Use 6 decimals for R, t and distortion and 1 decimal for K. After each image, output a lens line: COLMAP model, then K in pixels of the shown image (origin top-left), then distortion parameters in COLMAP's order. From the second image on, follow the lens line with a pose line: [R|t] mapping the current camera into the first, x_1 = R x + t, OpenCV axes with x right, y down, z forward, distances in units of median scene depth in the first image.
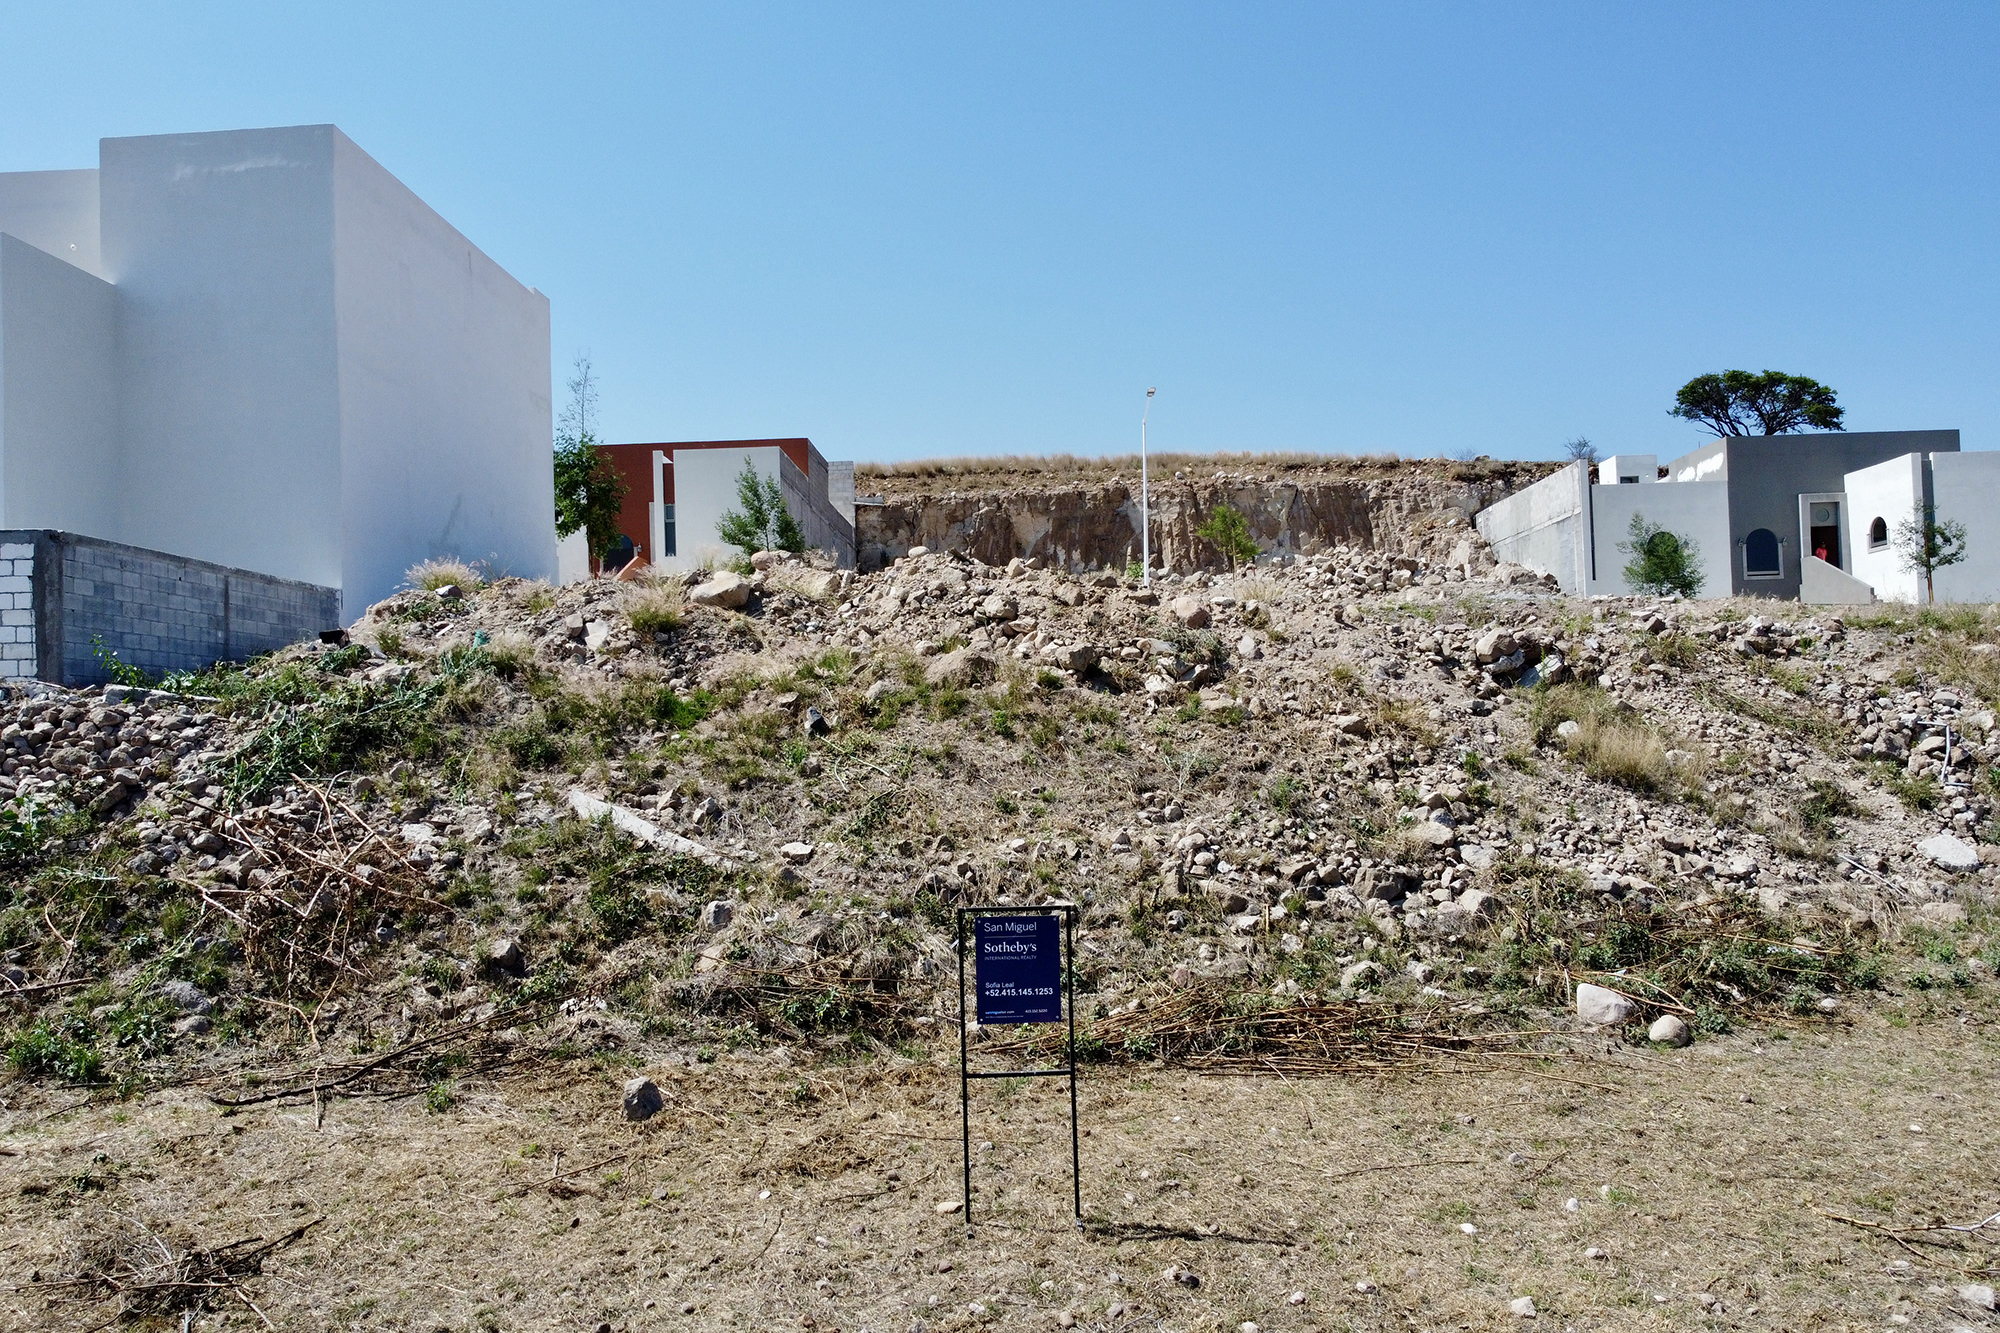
lens RADIAL K [[1524.0, 0, 976.9], [0, 1524.0, 710.4], [0, 0, 1]] dist [-0.000718, -0.003664]
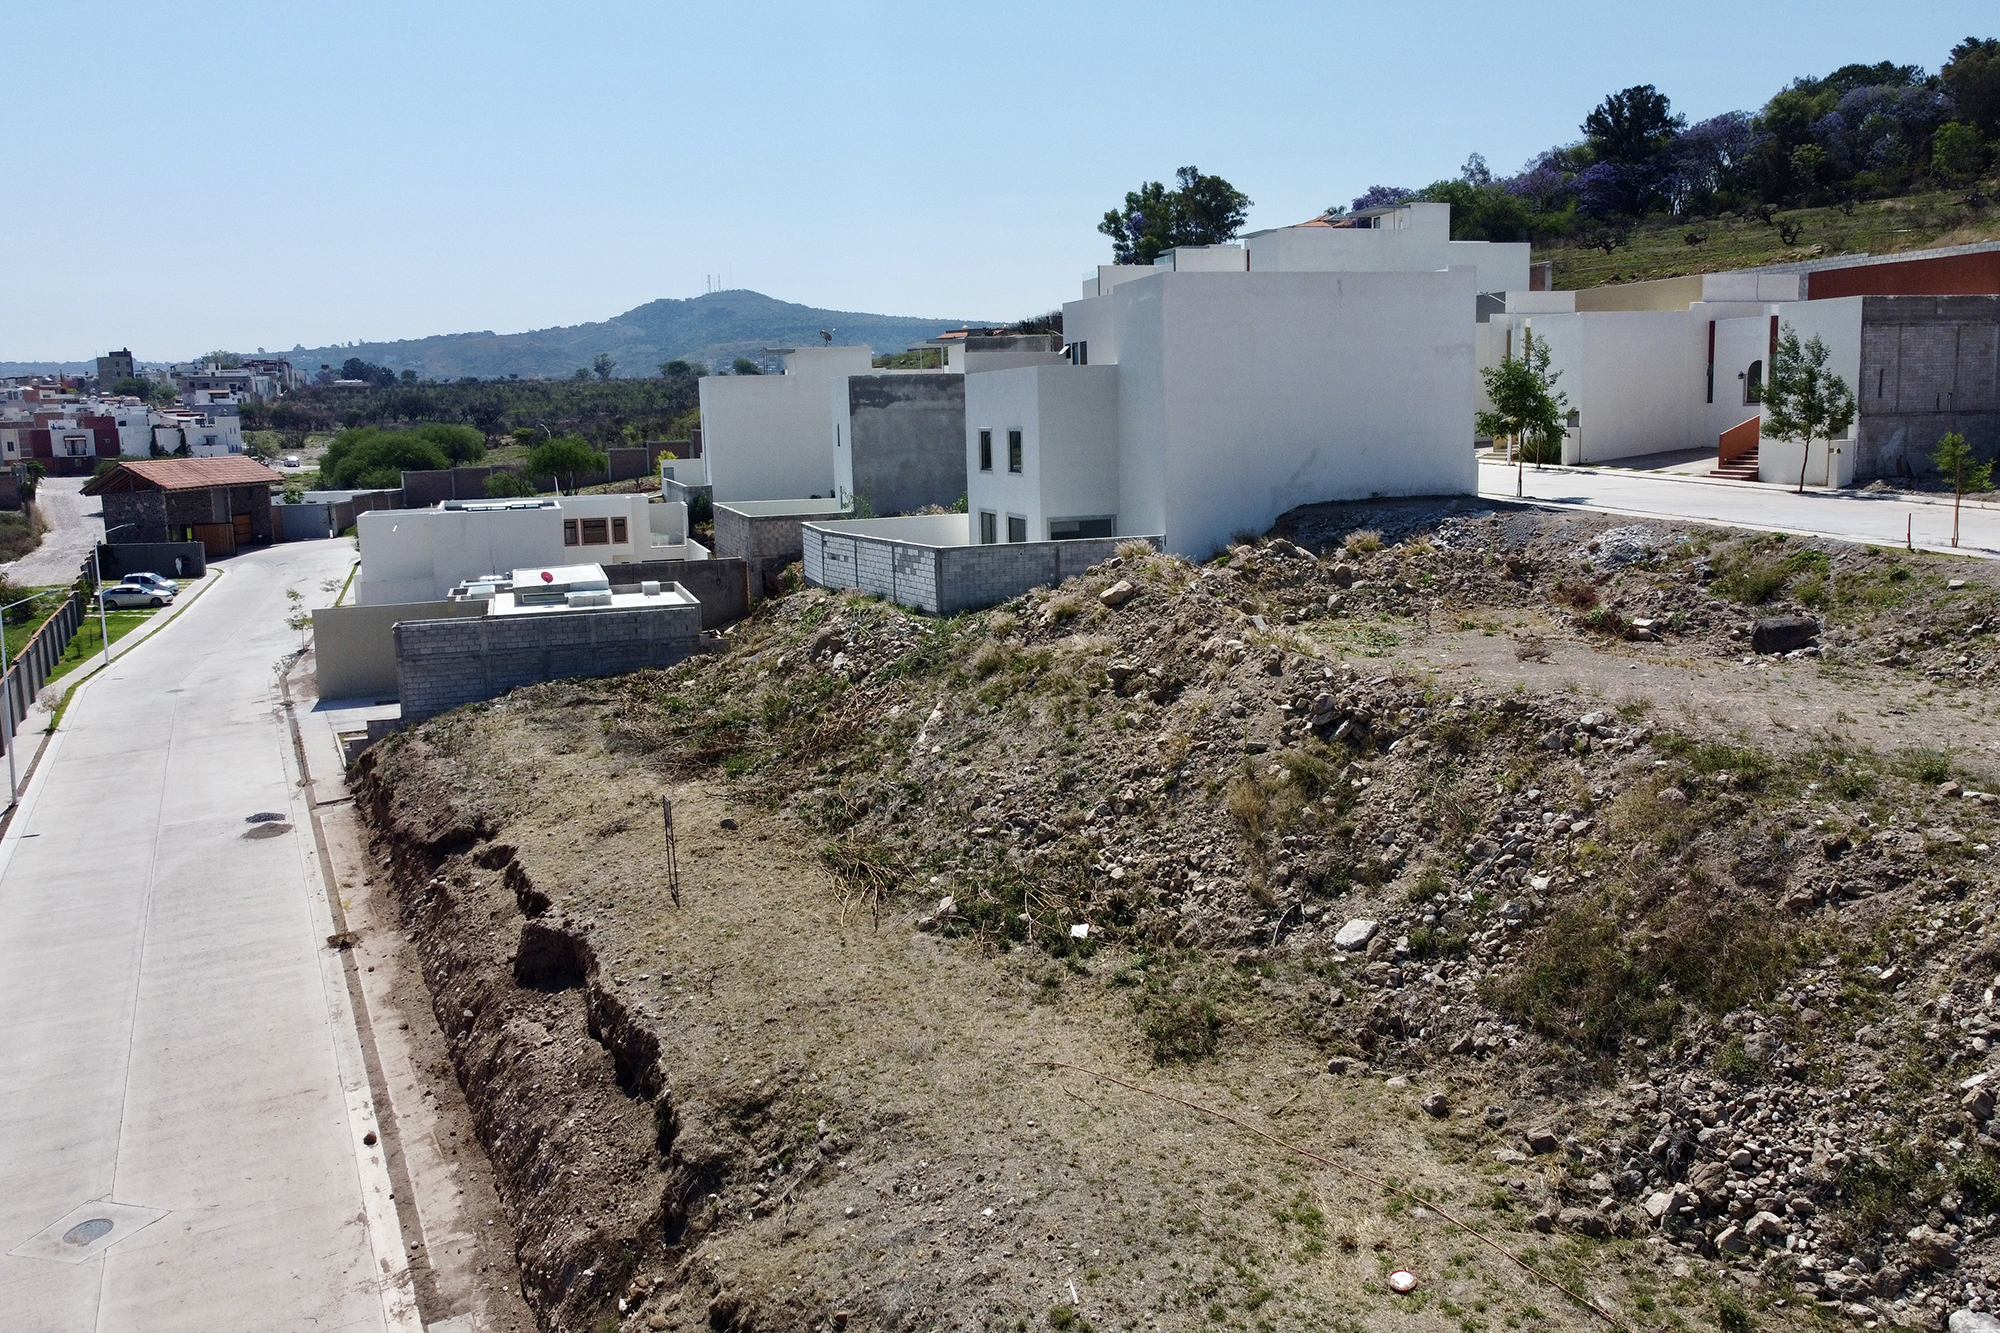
lens RADIAL K [[1500.7, 0, 994.4], [0, 1500.7, 628.2], [0, 0, 1]] dist [0.001753, -0.000782]
pose [[0.344505, 0.151126, -0.926540, 1.674312], [0.037917, 0.983912, 0.174582, -0.407131], [0.938018, -0.095275, 0.333233, 0.267061]]
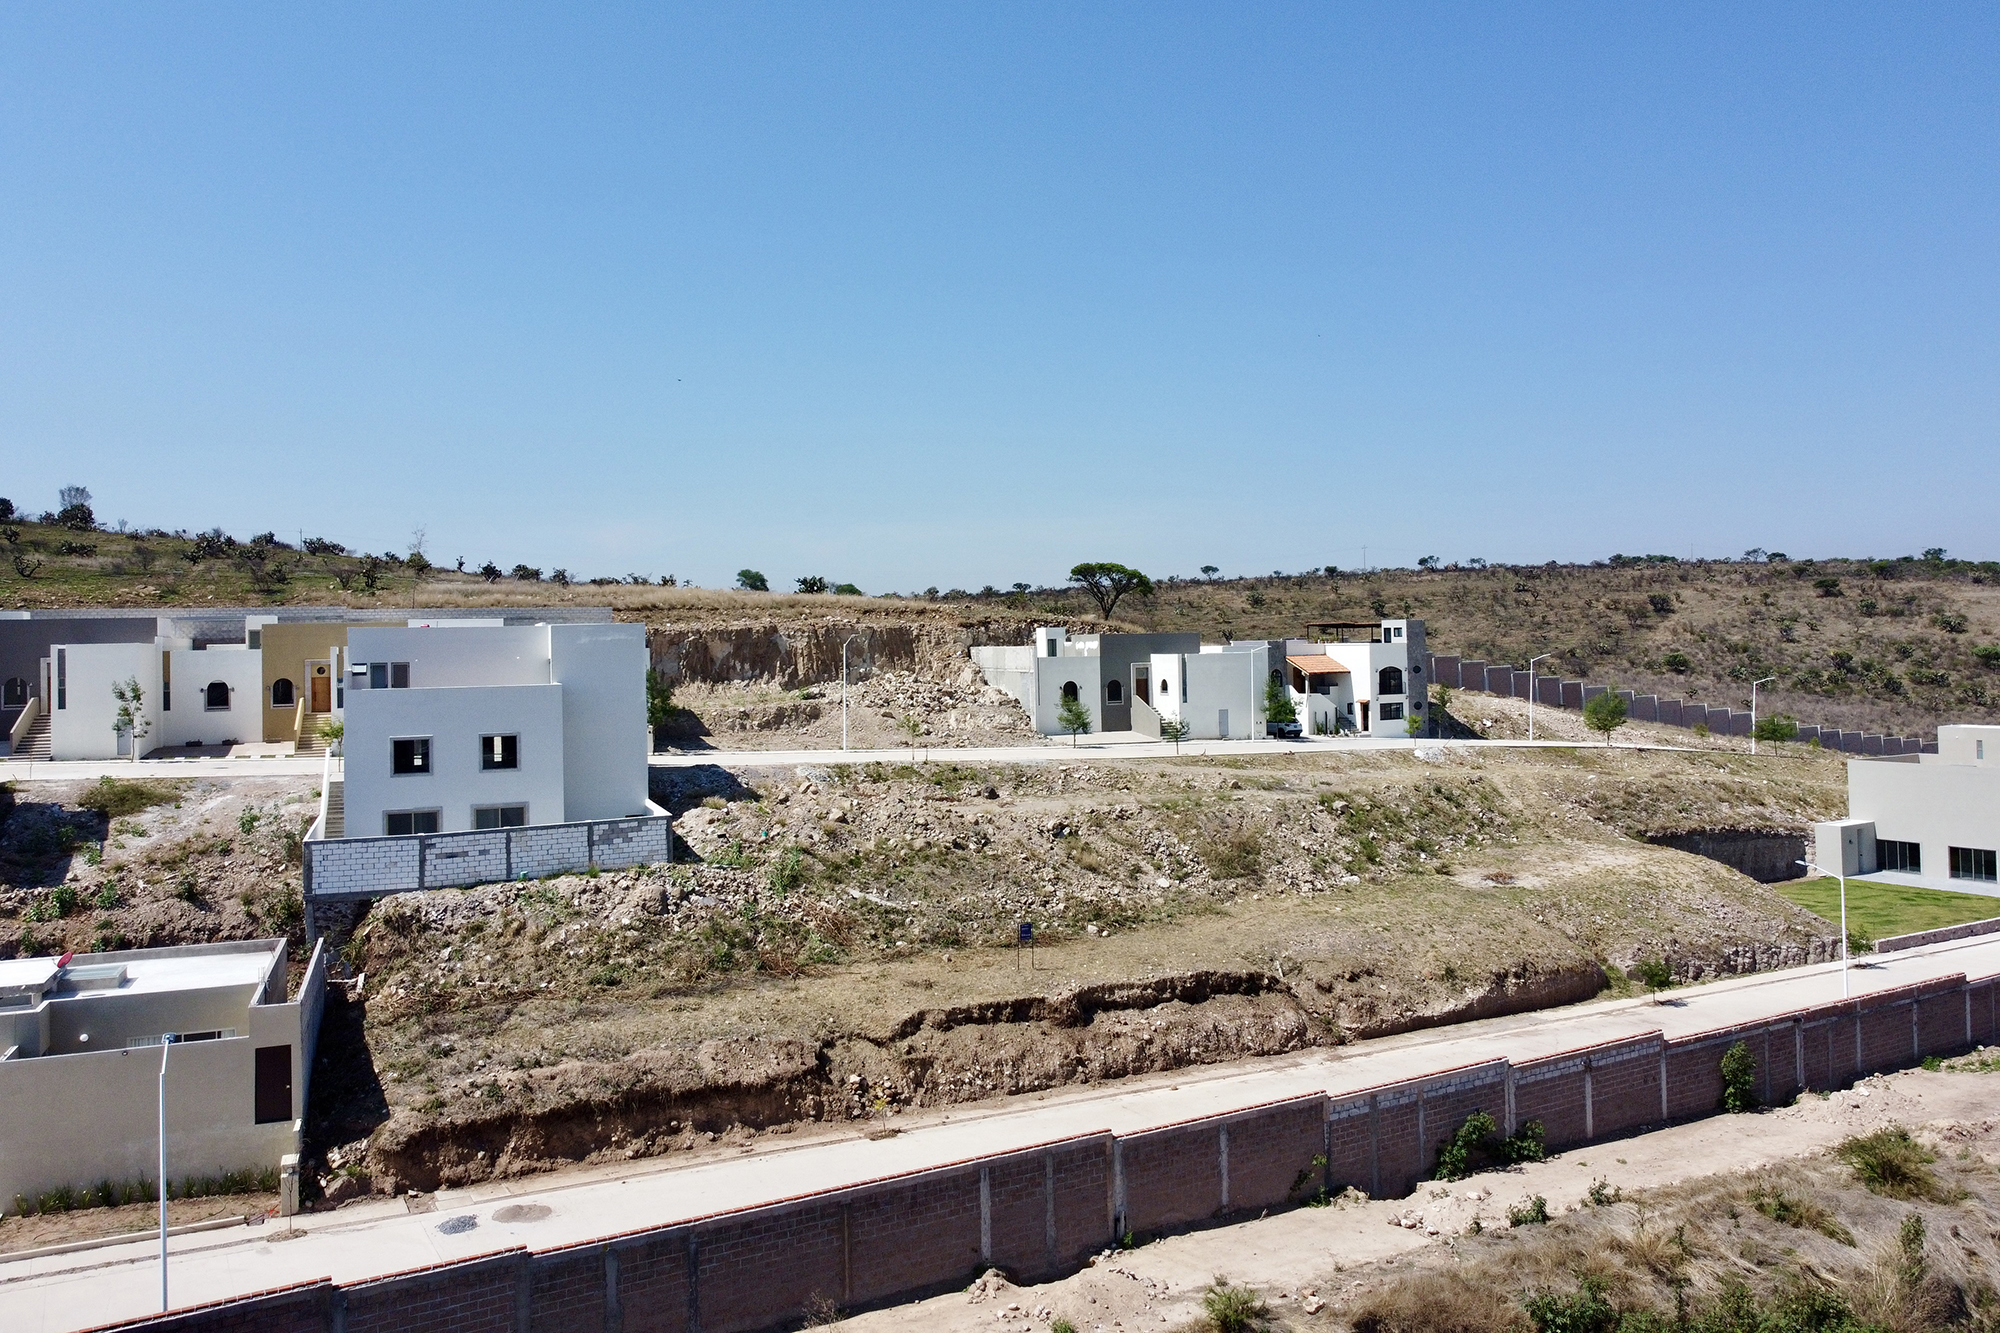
lens RADIAL K [[1512.1, 0, 974.8], [0, 1512.1, 659.1], [0, 0, 1]] dist [0.003678, -0.009543]
pose [[0.923447, 0.006010, 0.383679, -1.267162], [-0.013453, 0.999770, 0.016717, -0.526007], [-0.383490, -0.020599, 0.923315, -2.324778]]
